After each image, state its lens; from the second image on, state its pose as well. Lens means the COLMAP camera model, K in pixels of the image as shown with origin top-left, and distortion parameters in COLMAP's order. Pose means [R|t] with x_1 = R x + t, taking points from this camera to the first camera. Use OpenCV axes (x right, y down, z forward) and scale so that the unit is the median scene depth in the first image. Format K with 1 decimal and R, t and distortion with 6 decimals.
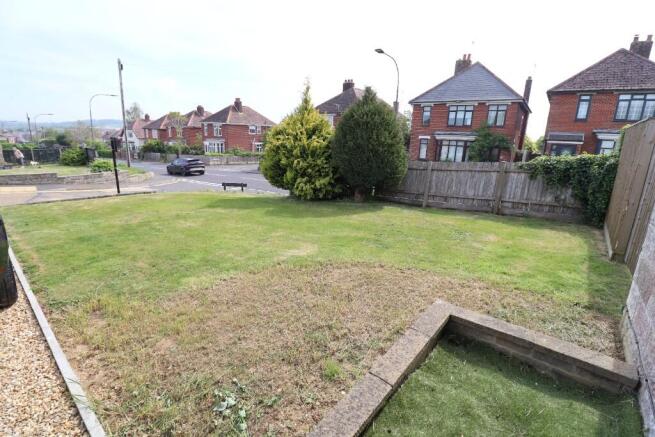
lens RADIAL K [[302.8, 0, 332.7], [0, 302.8, 213.8], [0, 0, 1]] dist [-0.011588, -0.007399]
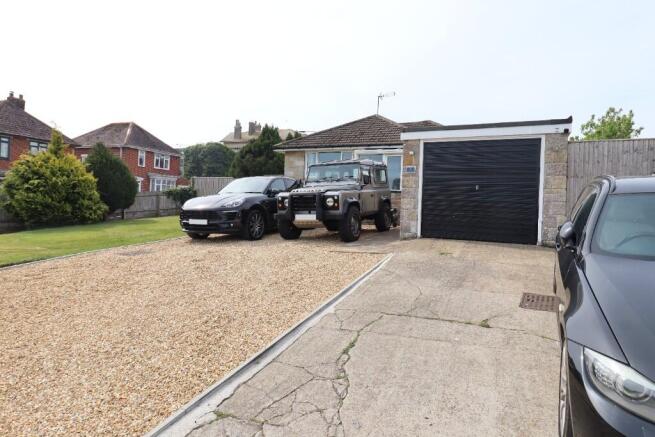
lens RADIAL K [[381.4, 0, 347.8], [0, 381.4, 210.0], [0, 0, 1]] dist [-0.017274, -0.003152]
pose [[-0.258301, -0.051297, 0.964702, -0.910554], [0.191301, 0.976099, 0.103124, -0.023975], [-0.946934, 0.211185, -0.242315, 0.166745]]
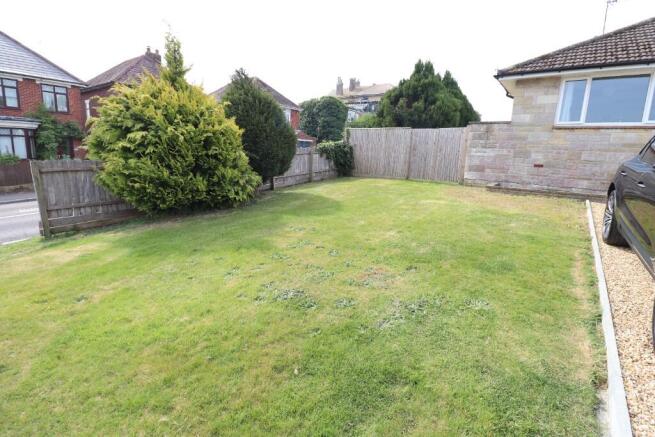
lens RADIAL K [[302.8, 0, 342.1], [0, 302.8, 212.4], [0, 0, 1]] dist [-0.011588, -0.007399]
pose [[-0.035619, -0.226100, 0.973453, -0.403930], [0.204910, 0.951723, 0.228550, -0.068641], [-0.978132, 0.207611, 0.012431, 0.351610]]
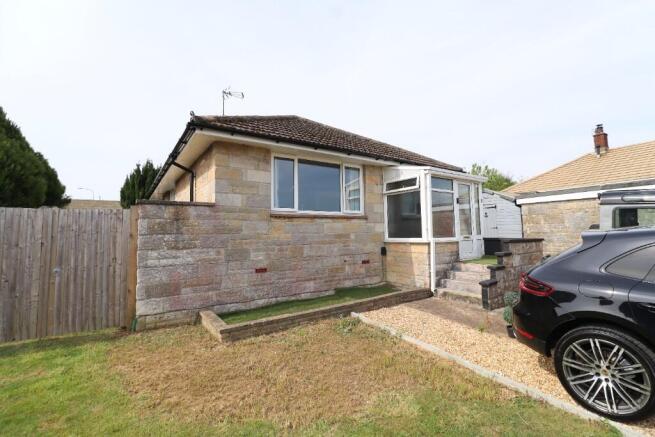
lens RADIAL K [[302.8, 0, 330.4], [0, 302.8, 213.5], [0, 0, 1]] dist [-0.011588, -0.007399]
pose [[-0.958221, 0.005432, 0.285978, -0.105469], [0.057106, 0.983323, 0.172667, -0.076337], [-0.280271, 0.181784, -0.942551, 0.309303]]
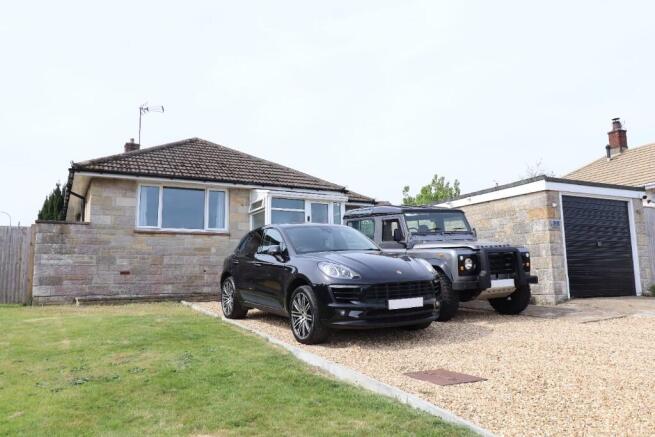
lens RADIAL K [[512.7, 0, 329.4], [0, 512.7, 214.7], [0, 0, 1]] dist [-0.014776, -0.001534]
pose [[-0.920787, 0.037964, 0.388213, -0.476787], [0.084322, 0.991092, 0.103081, -0.095943], [-0.380842, 0.127651, -0.915786, 0.567613]]
